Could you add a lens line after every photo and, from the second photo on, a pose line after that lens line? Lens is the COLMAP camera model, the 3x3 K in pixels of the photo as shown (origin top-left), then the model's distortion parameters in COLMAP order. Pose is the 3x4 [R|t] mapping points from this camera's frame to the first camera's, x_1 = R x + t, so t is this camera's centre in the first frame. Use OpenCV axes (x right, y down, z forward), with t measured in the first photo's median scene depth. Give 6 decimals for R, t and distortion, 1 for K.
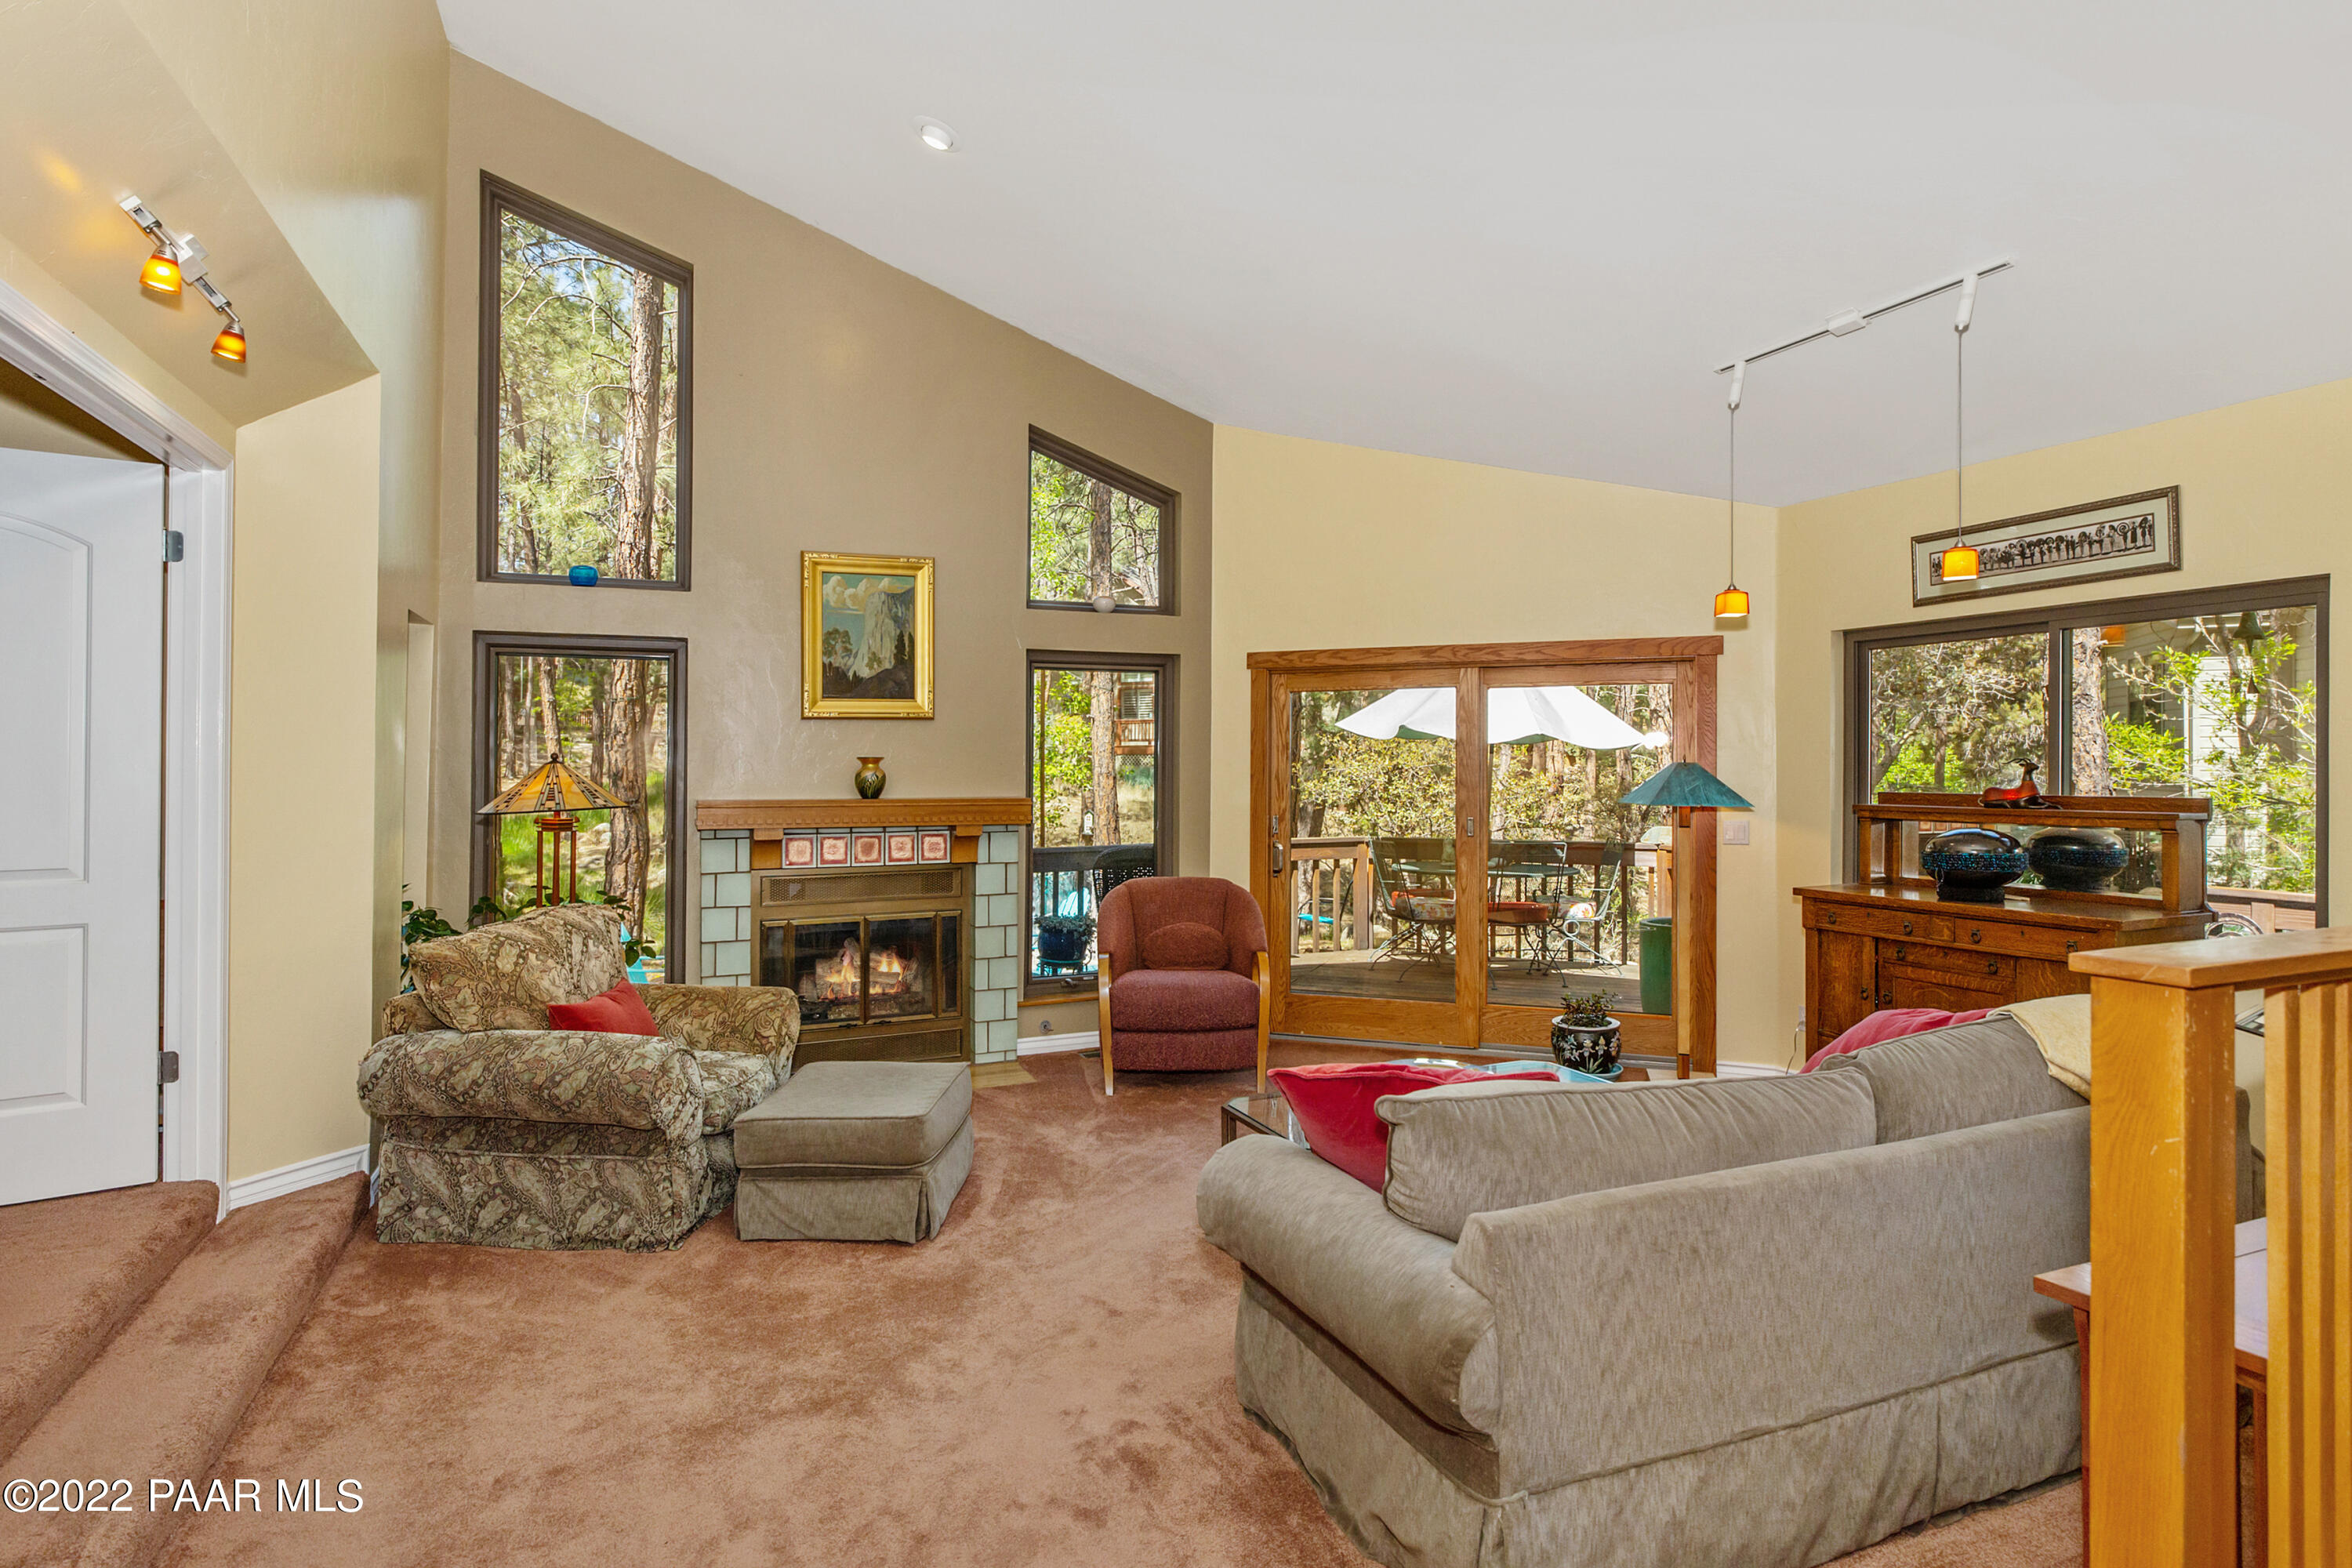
lens RADIAL K [[1171.2, 0, 1167.3], [0, 1171.2, 768.1], [0, 0, 1]] dist [-0.001041, 0.000040]
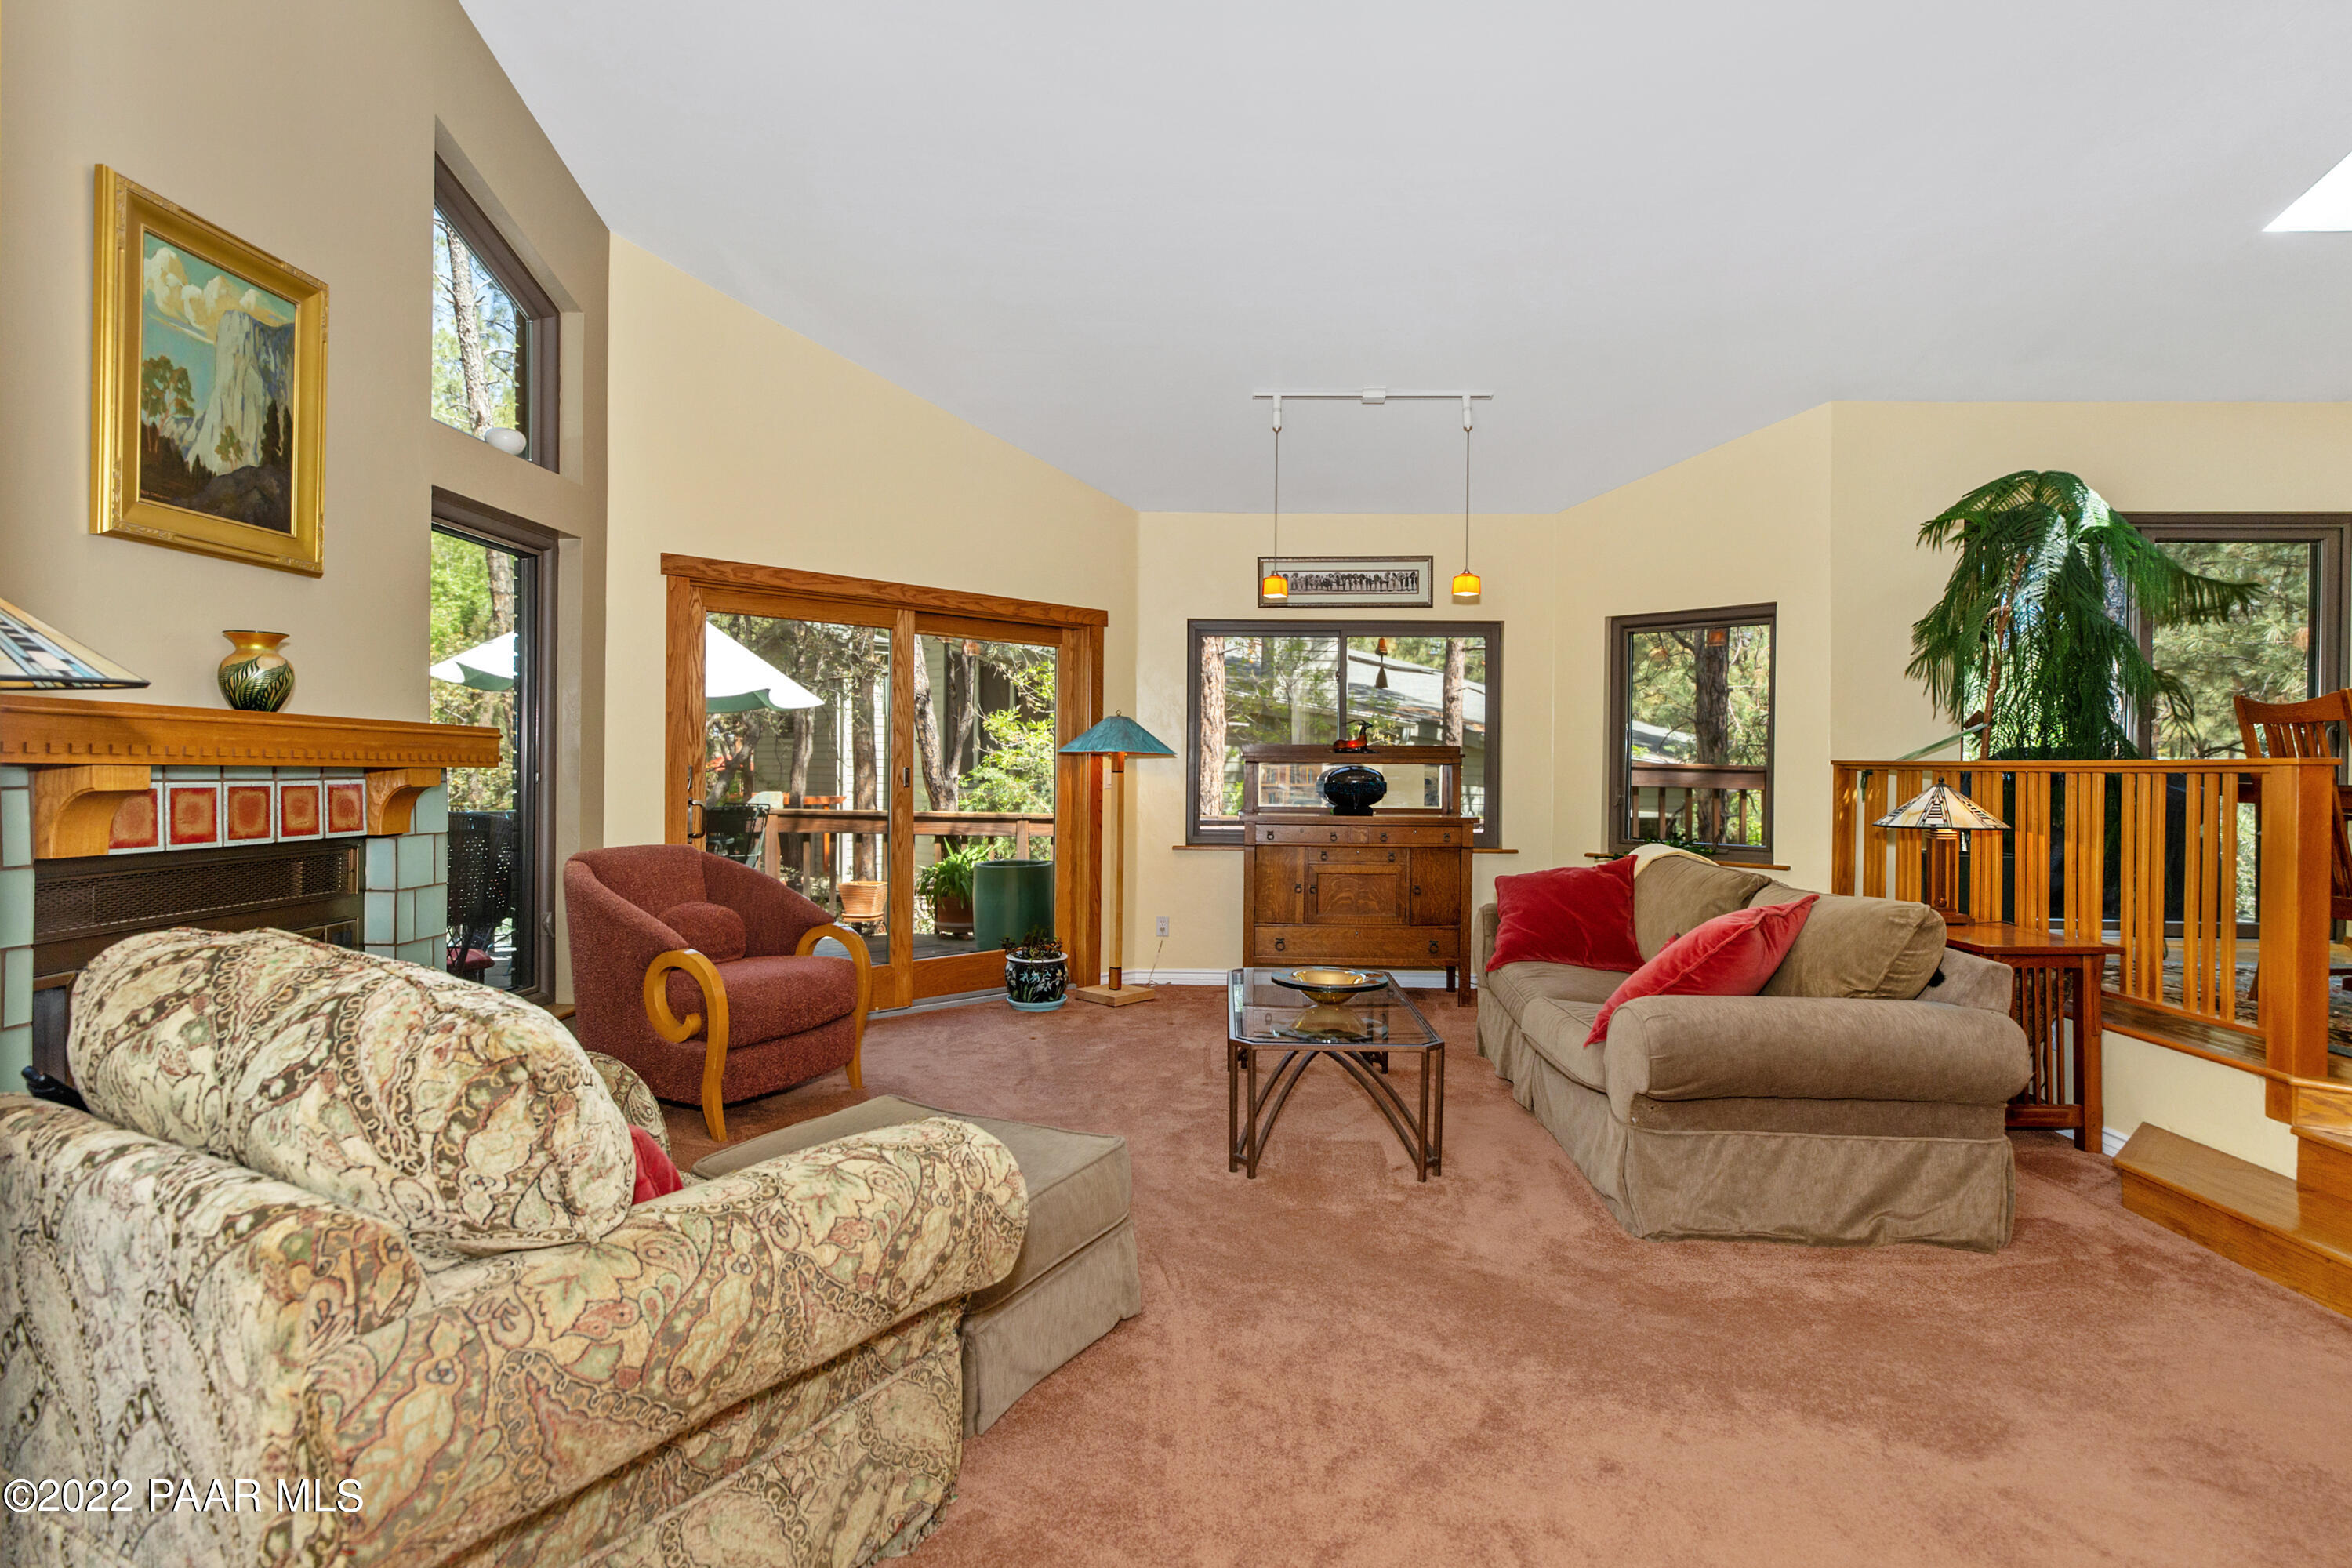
lens RADIAL K [[1171.2, 0, 1179.5], [0, 1171.2, 784.1], [0, 0, 1]] dist [-0.001041, 0.000040]
pose [[0.445362, -0.002276, 0.895348, -0.526351], [-0.012400, 0.999885, 0.008710, 0.046781], [-0.895265, -0.014981, 0.445283, 0.405815]]
